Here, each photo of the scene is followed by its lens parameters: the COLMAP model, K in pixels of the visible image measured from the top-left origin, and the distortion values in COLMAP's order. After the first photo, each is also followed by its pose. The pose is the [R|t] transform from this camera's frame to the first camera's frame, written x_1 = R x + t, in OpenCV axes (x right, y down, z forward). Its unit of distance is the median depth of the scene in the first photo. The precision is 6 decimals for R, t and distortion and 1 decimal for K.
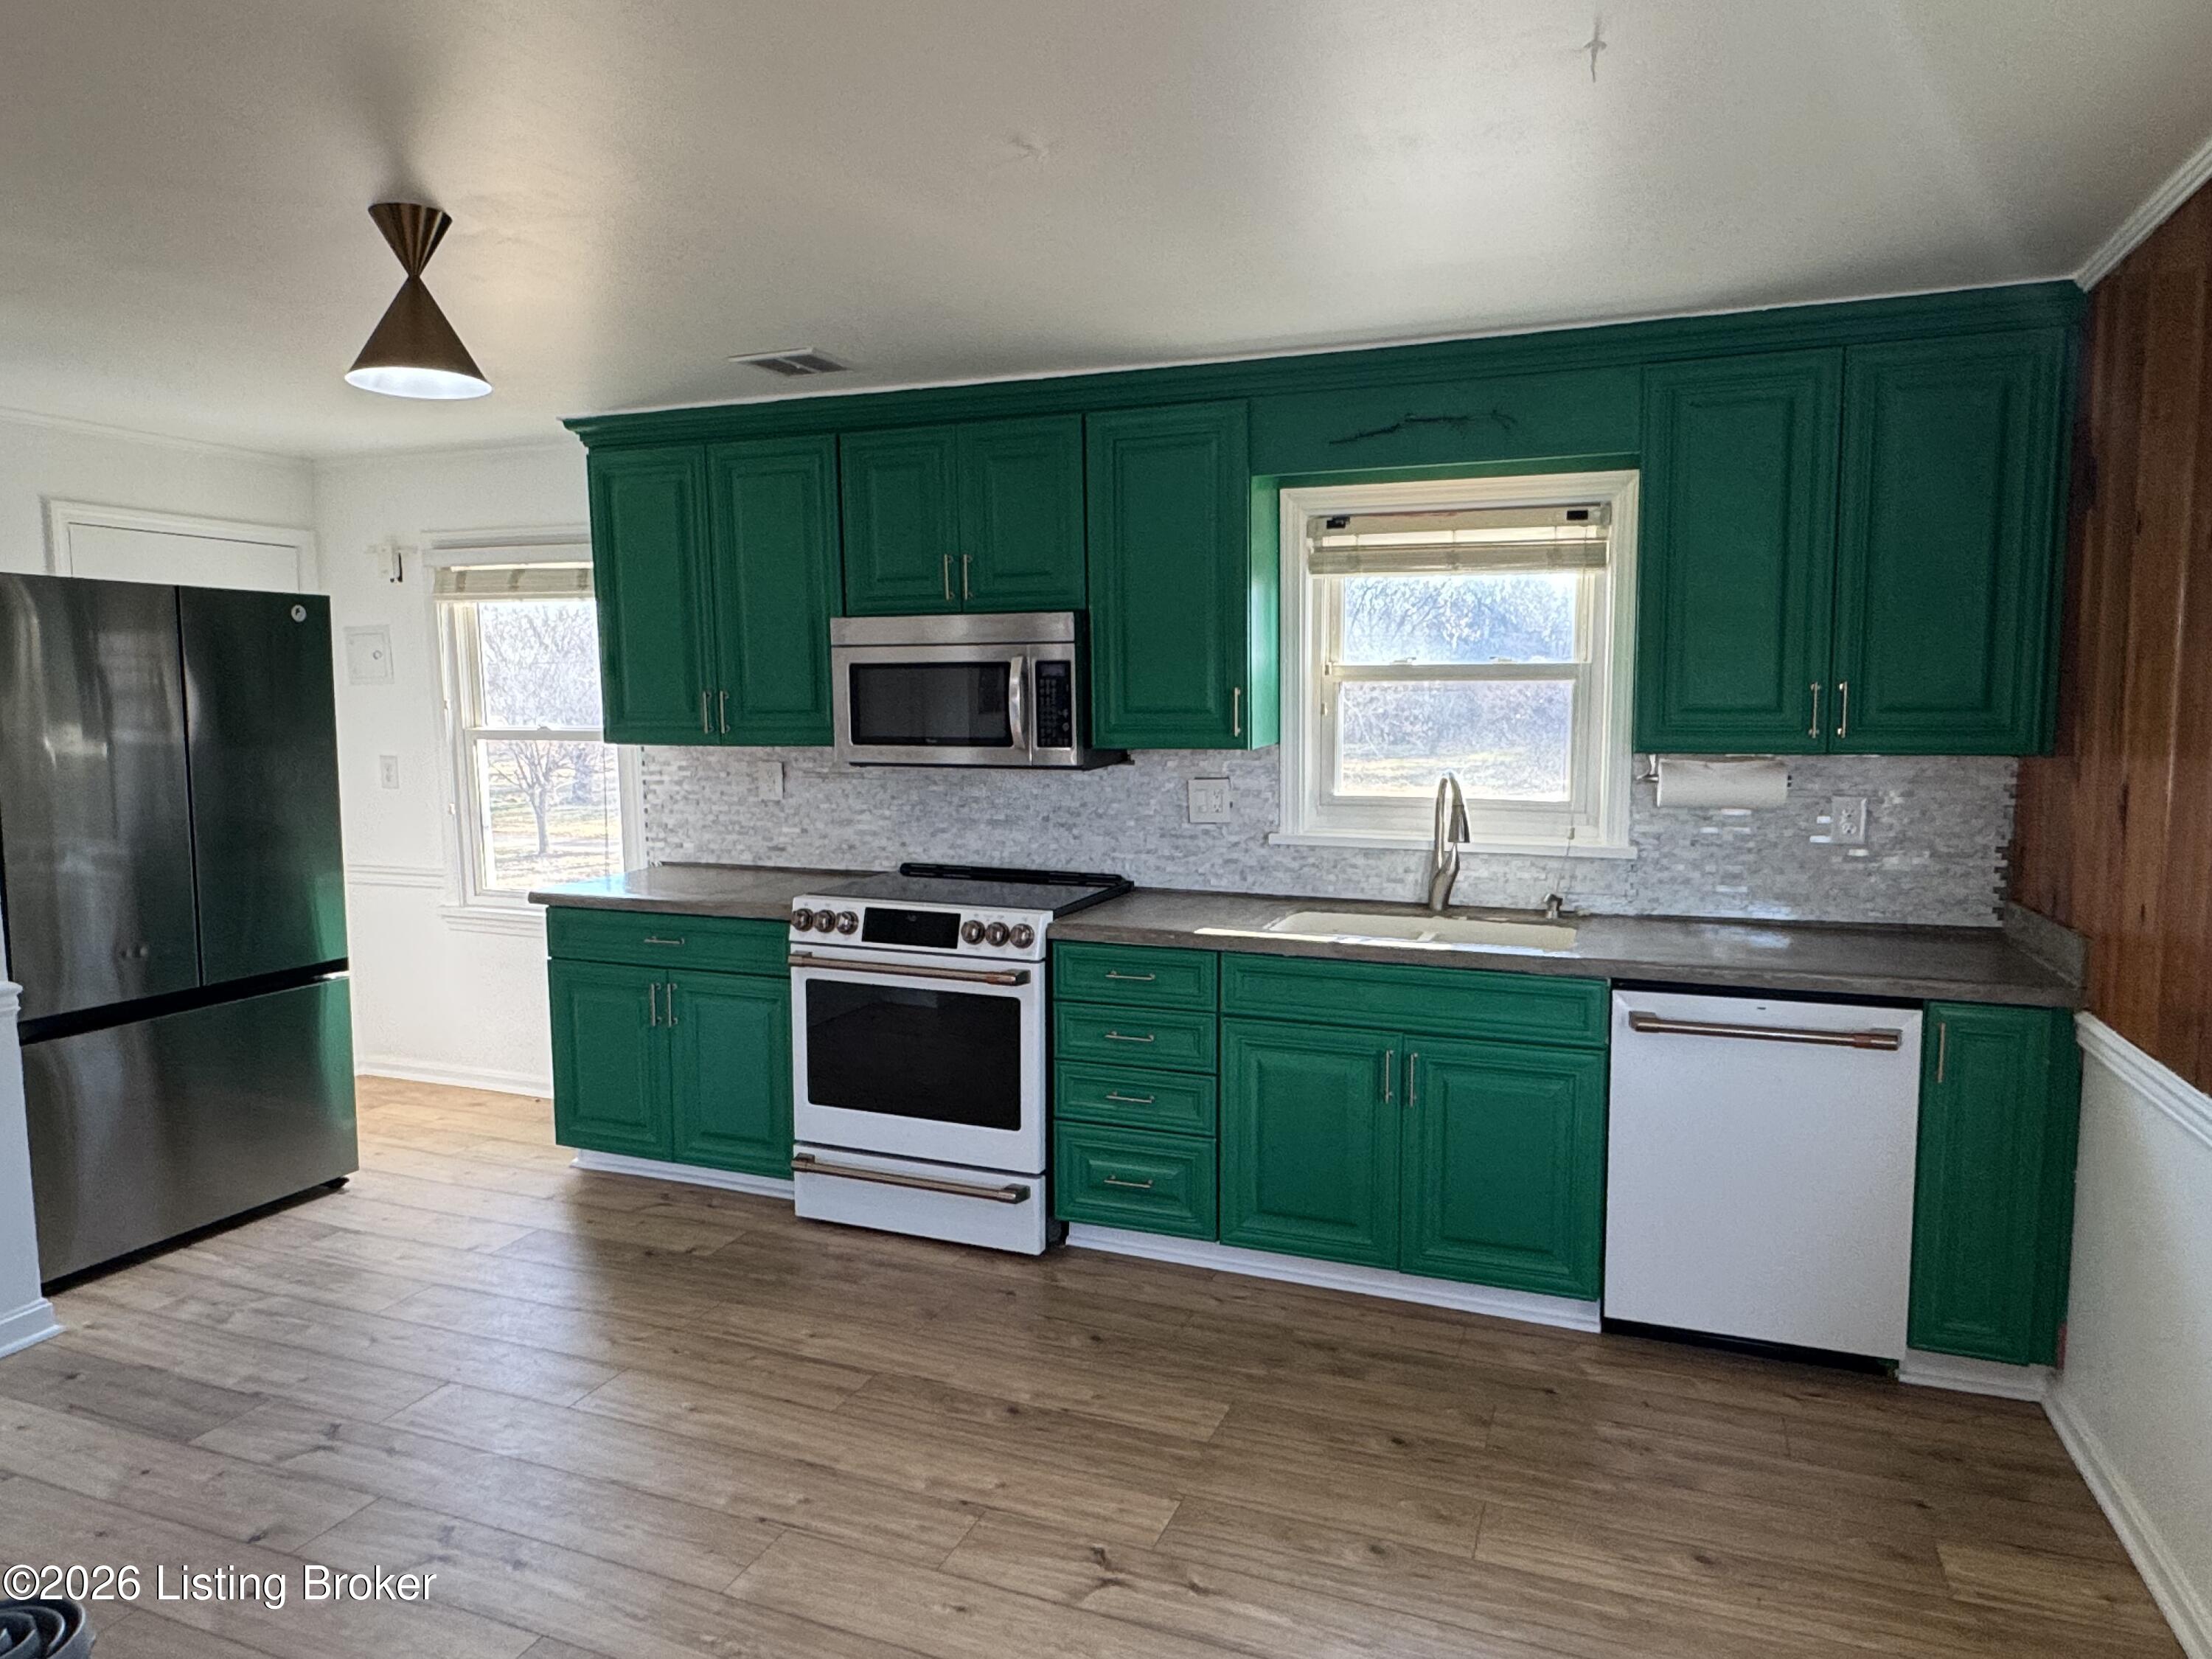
lens RADIAL K [[1404.5, 0, 1103.5], [0, 1404.5, 823.5], [0, 0, 1]] dist [-0.000879, 0.000462]
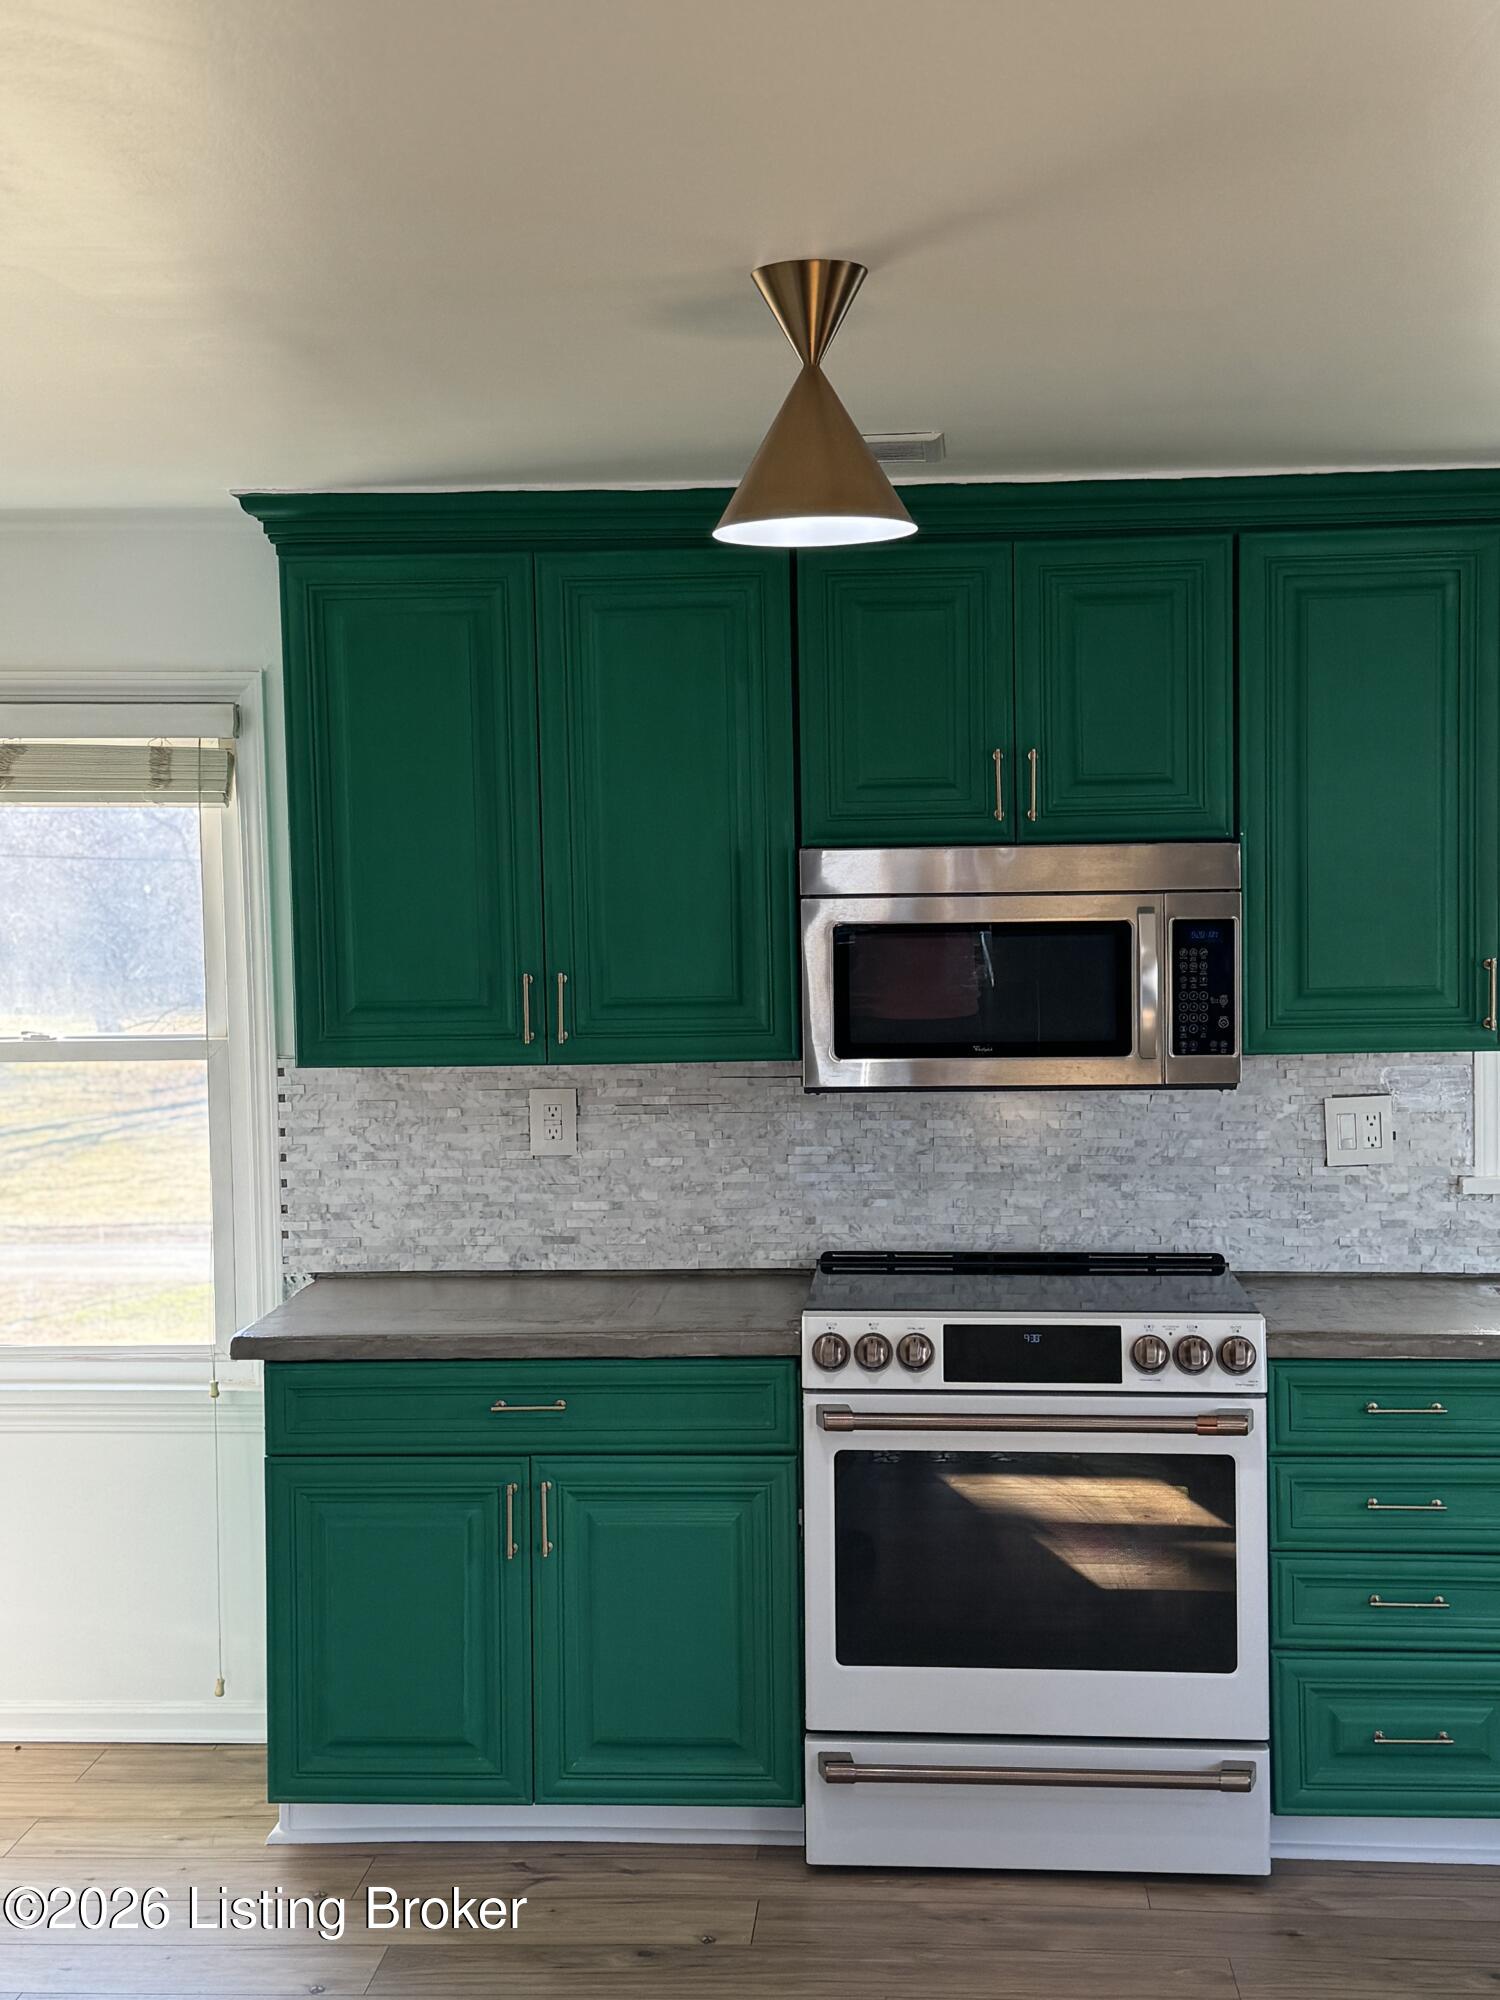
lens RADIAL K [[2718.6, 0, 749.0], [0, 2718.6, 1010.1], [0, 0, 1]] dist [0.132733, 0.000000]
pose [[0.953876, -0.023292, 0.299295, -0.563752], [0.039286, 0.998097, -0.047532, -0.022617], [-0.297618, 0.057097, 0.952976, -0.105900]]
